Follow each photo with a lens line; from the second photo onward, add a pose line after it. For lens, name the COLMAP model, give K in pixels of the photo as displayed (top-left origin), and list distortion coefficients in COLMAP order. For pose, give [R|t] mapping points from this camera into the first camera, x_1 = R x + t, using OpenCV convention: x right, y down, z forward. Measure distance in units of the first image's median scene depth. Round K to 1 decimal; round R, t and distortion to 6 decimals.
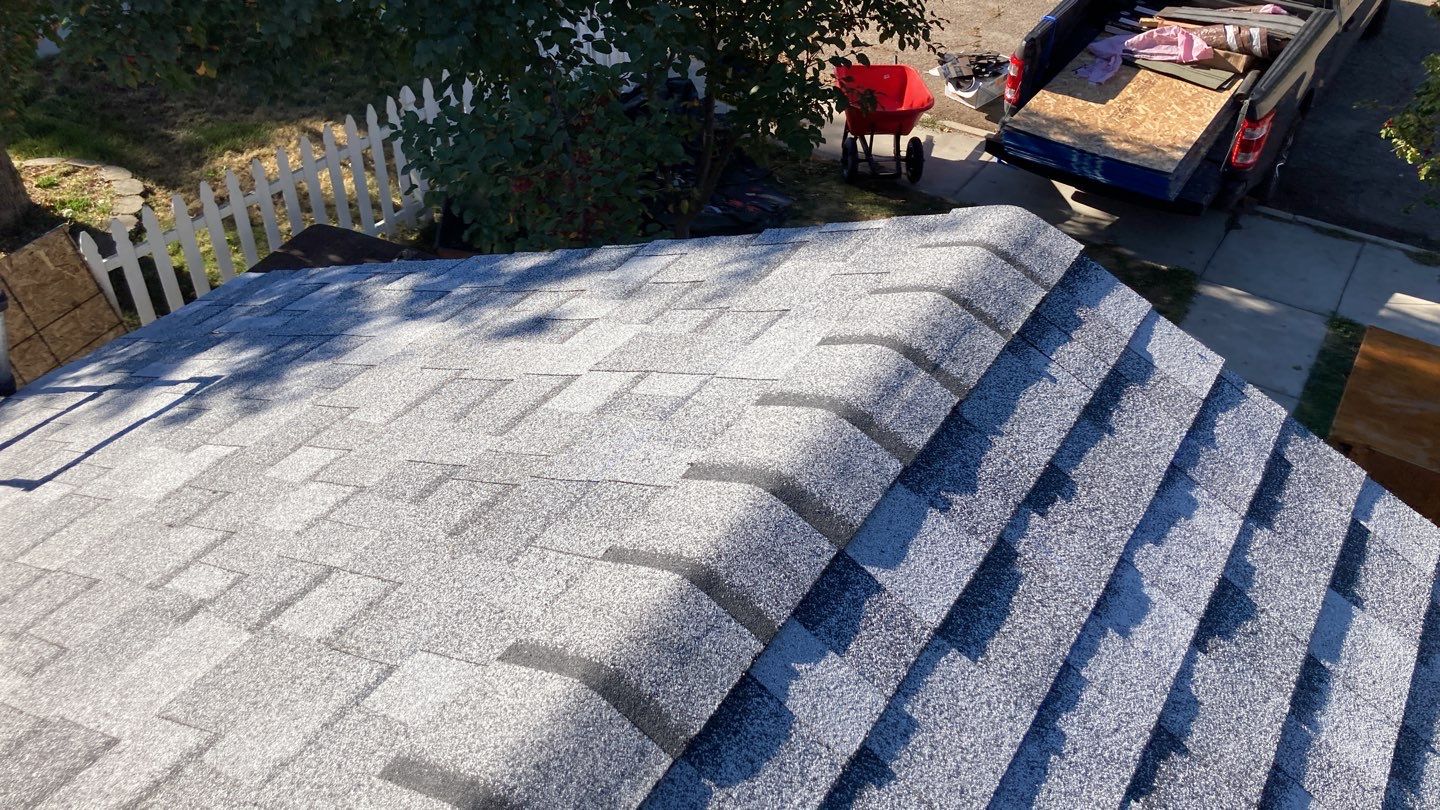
lens RADIAL K [[1169.9, 0, 759.6], [0, 1169.9, 402.4], [0, 0, 1]] dist [0.081361, -0.158345]
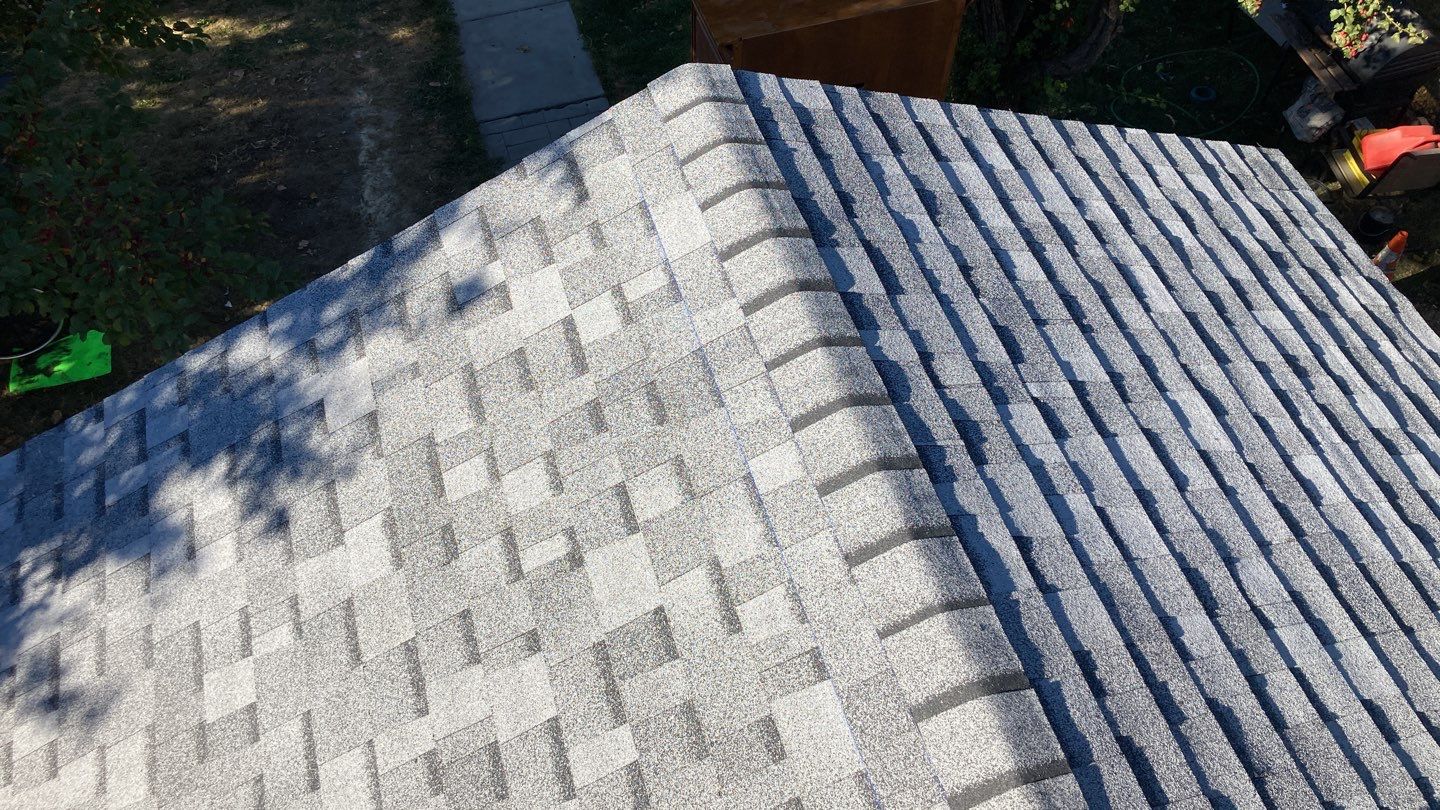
lens RADIAL K [[1169.9, 0, 759.6], [0, 1169.9, 402.4], [0, 0, 1]] dist [0.081361, -0.158345]
pose [[0.634125, -0.654487, 0.411743, -0.823321], [0.482753, 0.751072, 0.450379, -0.597148], [-0.604016, -0.086827, 0.792229, -0.453078]]
